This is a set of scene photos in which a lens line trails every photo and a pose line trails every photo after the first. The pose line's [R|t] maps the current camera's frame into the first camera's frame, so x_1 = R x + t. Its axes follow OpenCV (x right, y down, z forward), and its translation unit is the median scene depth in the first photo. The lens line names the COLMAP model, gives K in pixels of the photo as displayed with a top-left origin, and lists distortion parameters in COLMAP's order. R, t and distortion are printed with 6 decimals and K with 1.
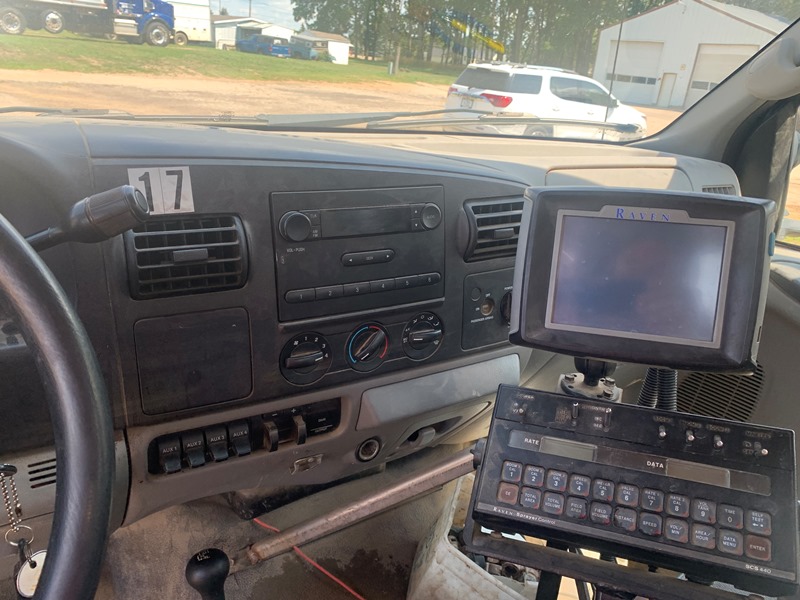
lens RADIAL K [[626.0, 0, 397.4], [0, 626.0, 310.4], [0, 0, 1]] dist [0.064037, -0.078152]
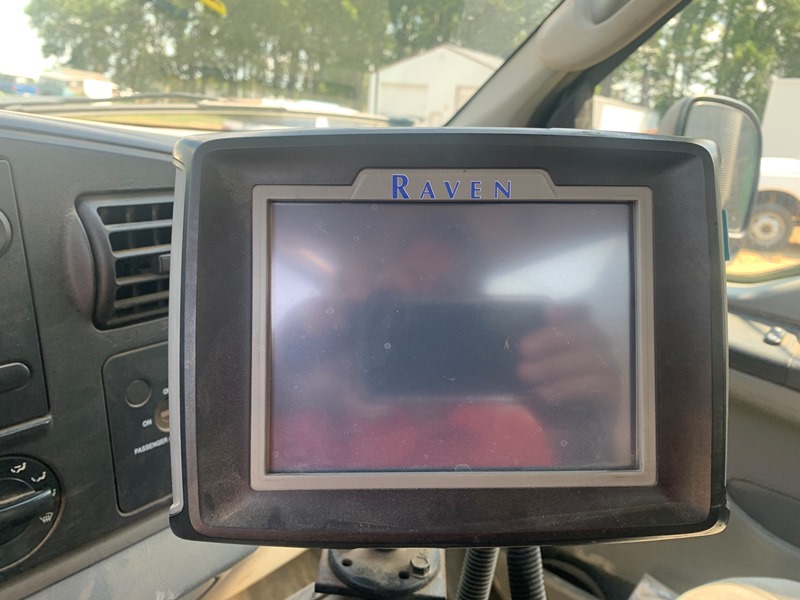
lens RADIAL K [[626.0, 0, 397.4], [0, 626.0, 310.4], [0, 0, 1]] dist [0.064037, -0.078152]
pose [[0.947917, -0.097670, 0.303173, 0.176929], [0.116827, 0.992102, -0.045664, -0.044528], [-0.296319, 0.078704, 0.951841, 0.497823]]
